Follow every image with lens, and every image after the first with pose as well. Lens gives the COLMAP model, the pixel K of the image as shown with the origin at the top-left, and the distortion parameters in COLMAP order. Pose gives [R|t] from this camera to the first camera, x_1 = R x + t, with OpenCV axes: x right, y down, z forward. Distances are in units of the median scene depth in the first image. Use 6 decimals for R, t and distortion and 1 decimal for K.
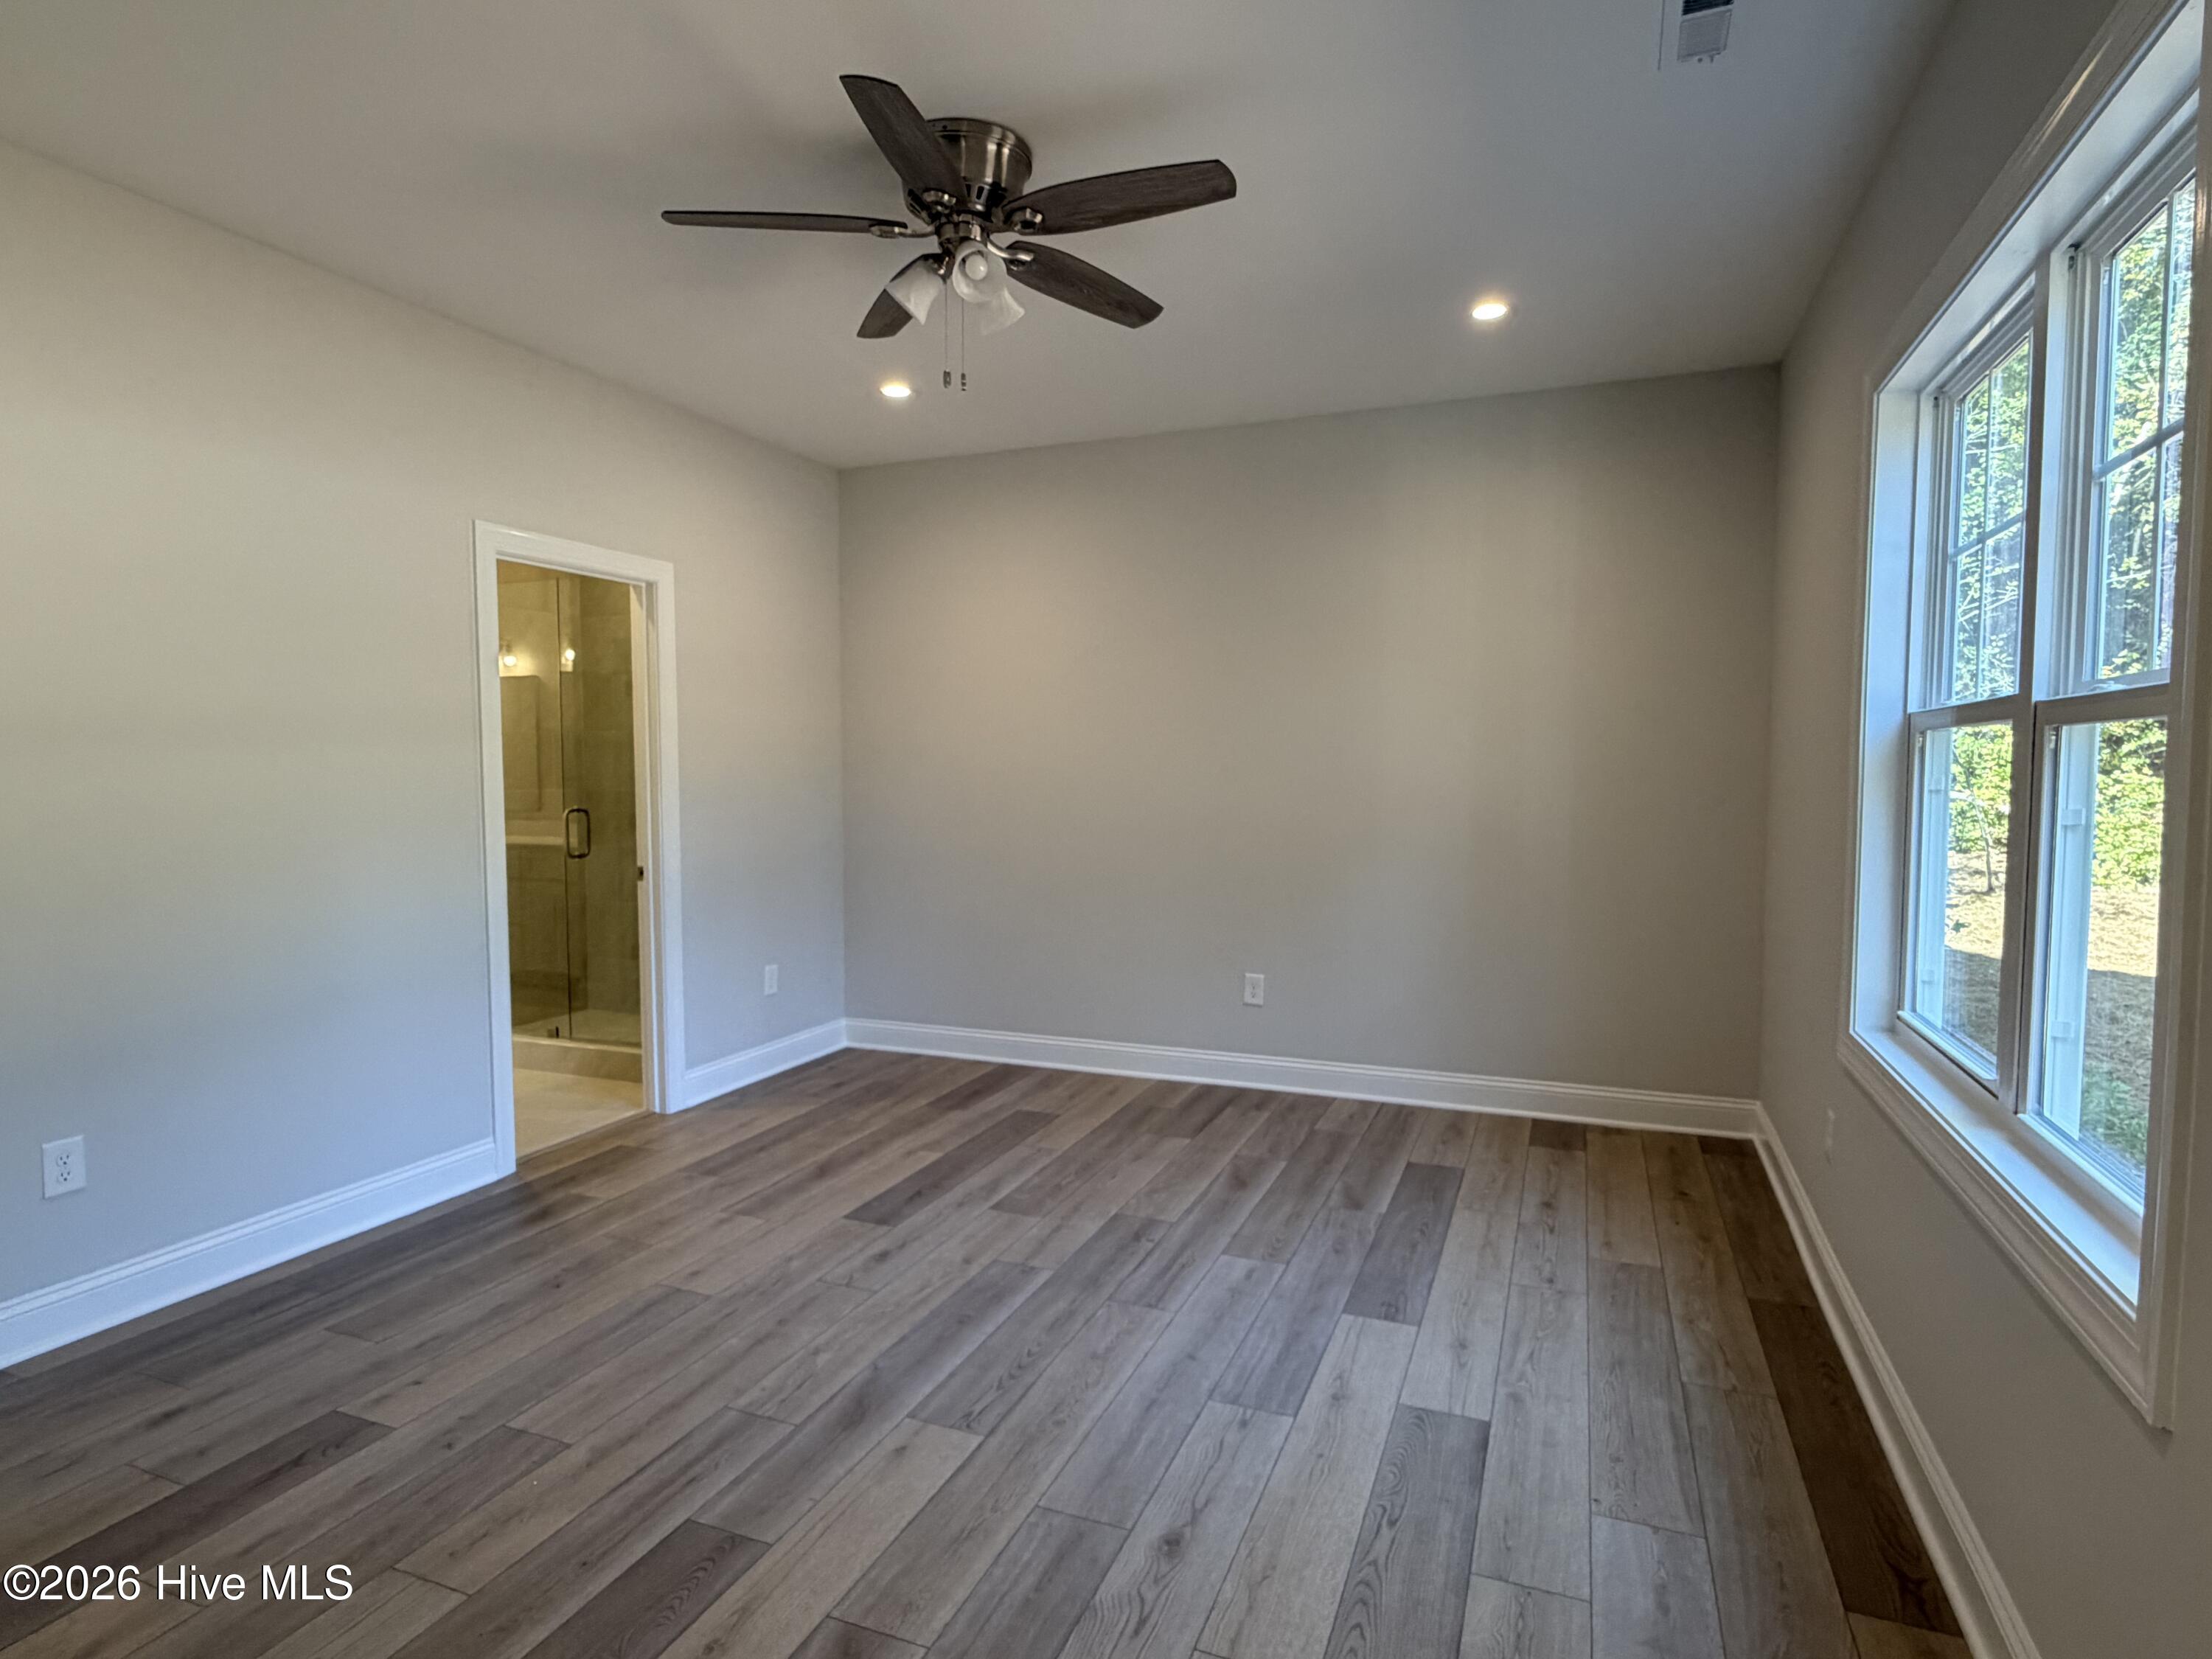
lens RADIAL K [[1173.8, 0, 1107.5], [0, 1173.8, 830.2], [0, 0, 1]] dist [0.003691, 0.000877]
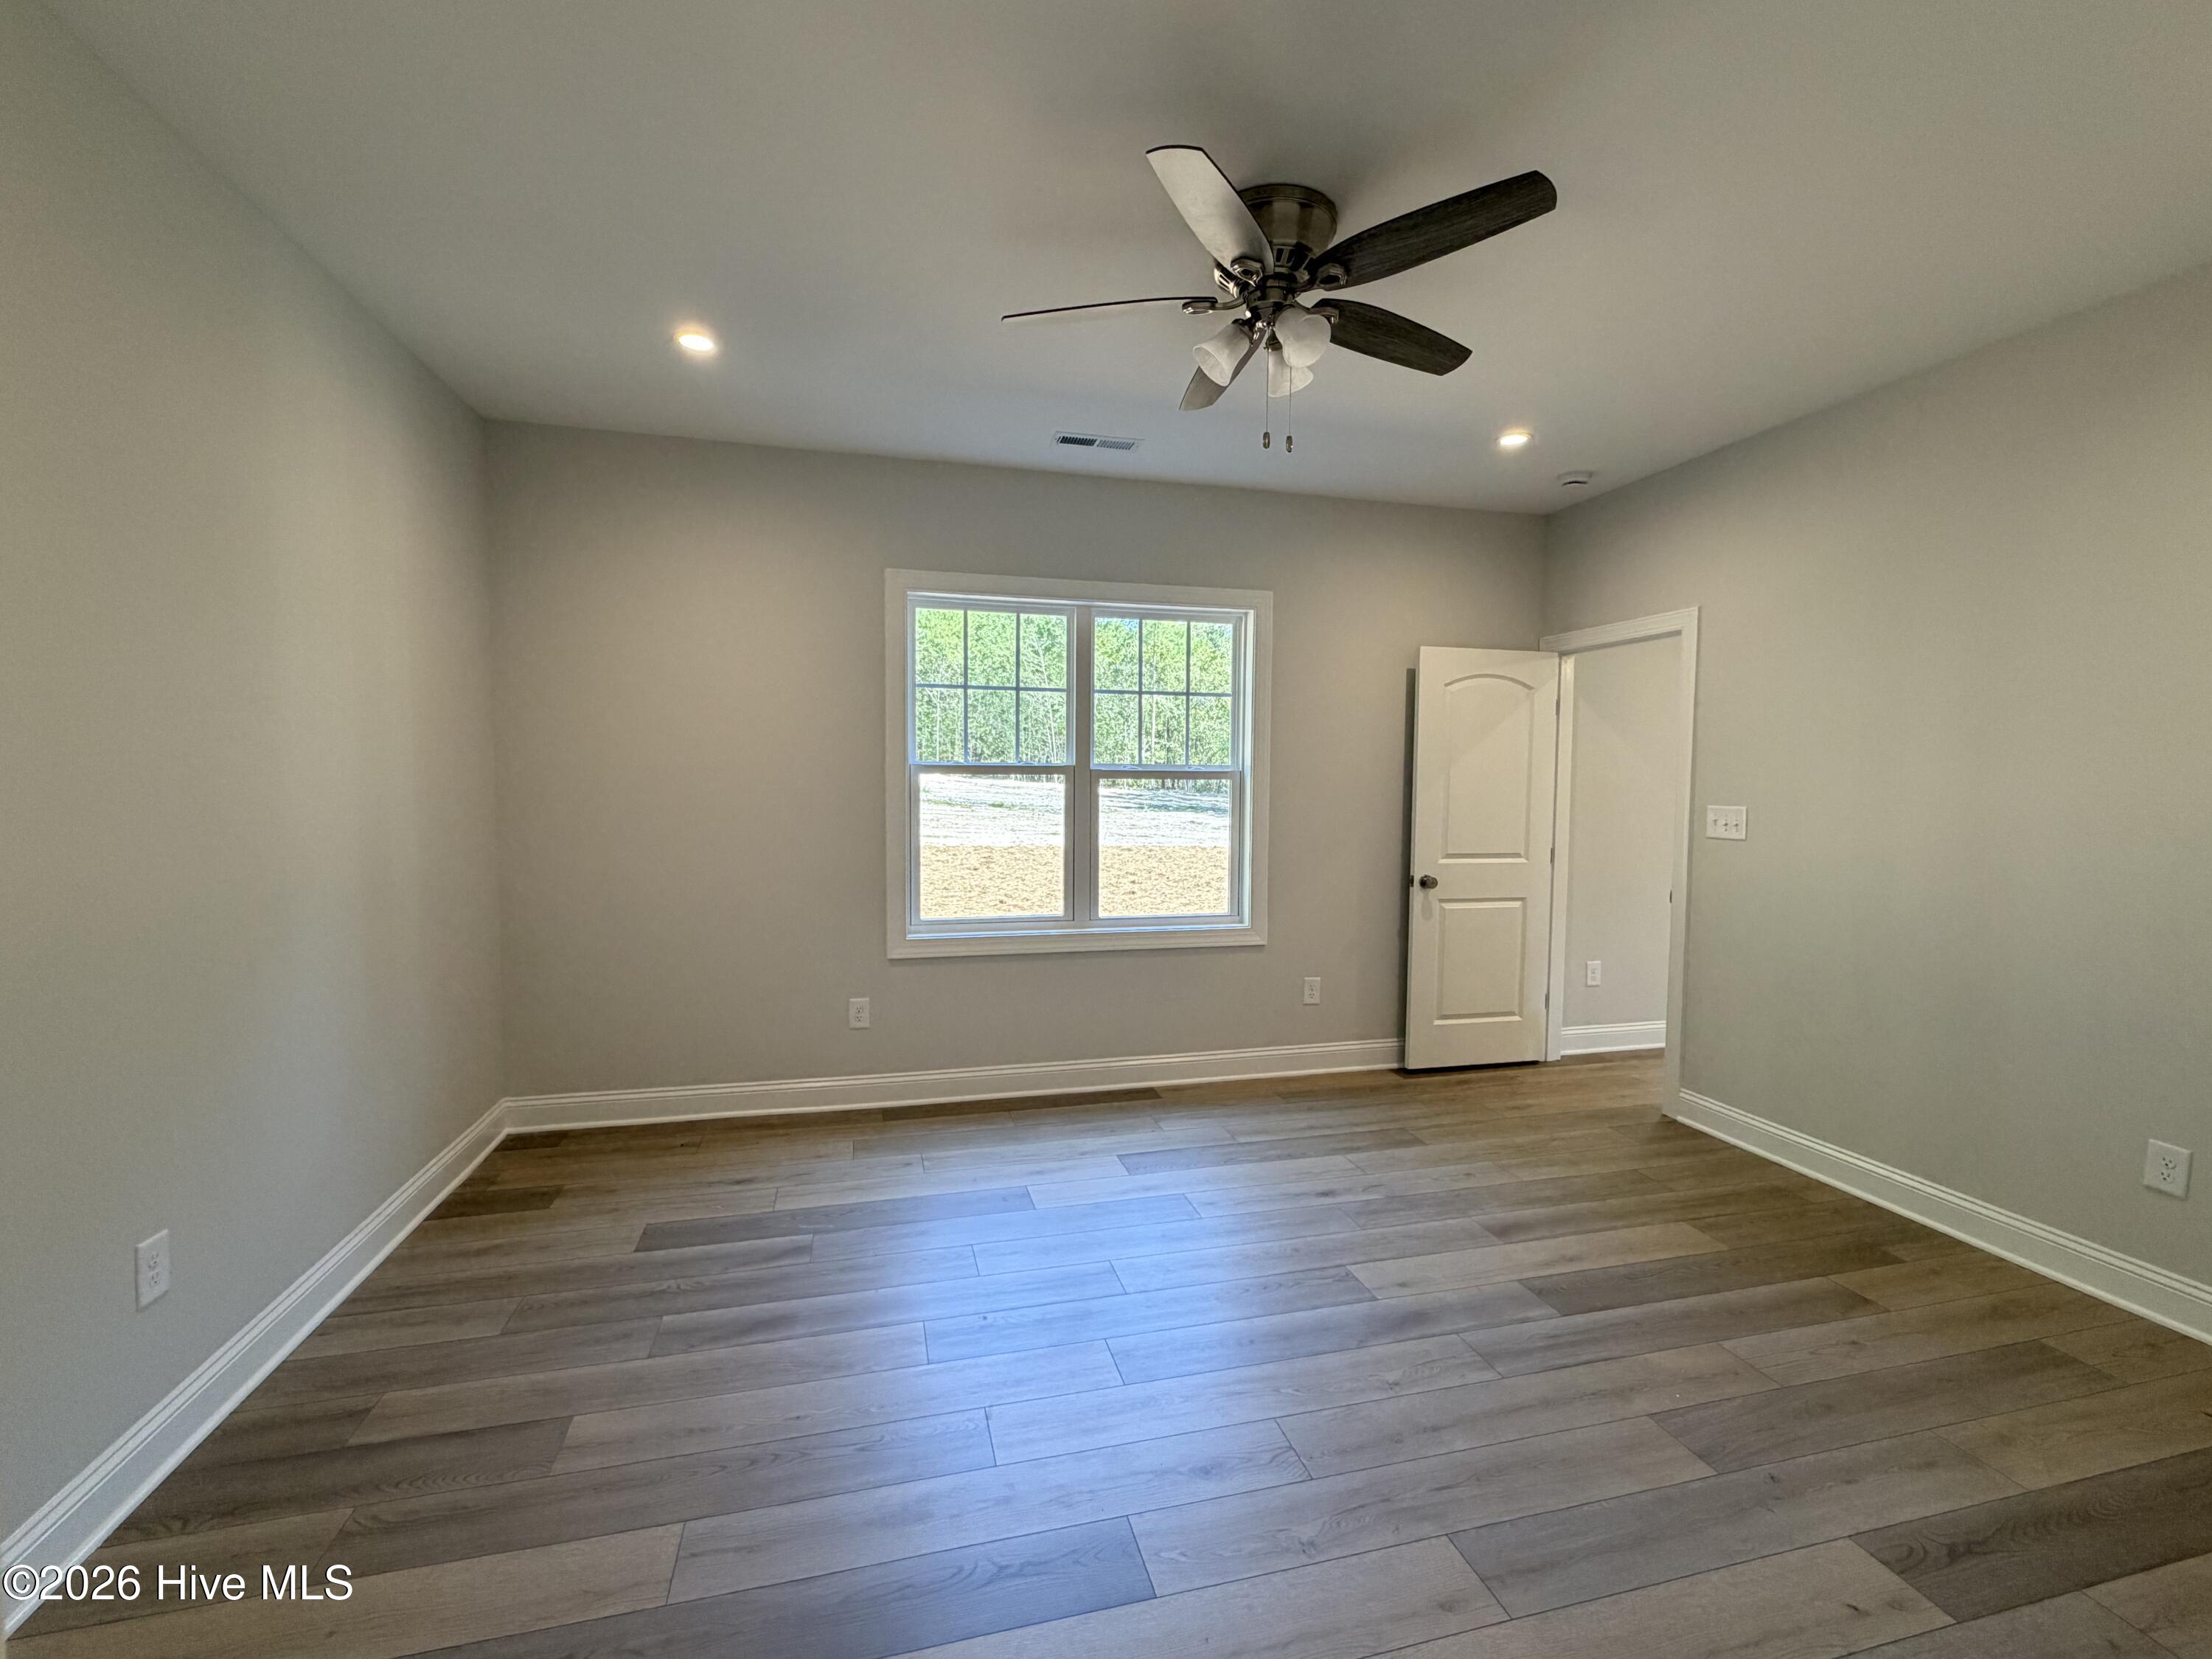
lens RADIAL K [[959.2, 0, 1107.8], [0, 959.2, 825.7], [0, 0, 1]] dist [-0.002091, -0.000502]
pose [[-0.591174, -0.042927, 0.805401, -0.823997], [0.036207, 0.996164, 0.079670, -0.117143], [-0.805731, 0.076260, -0.587352, 1.822978]]
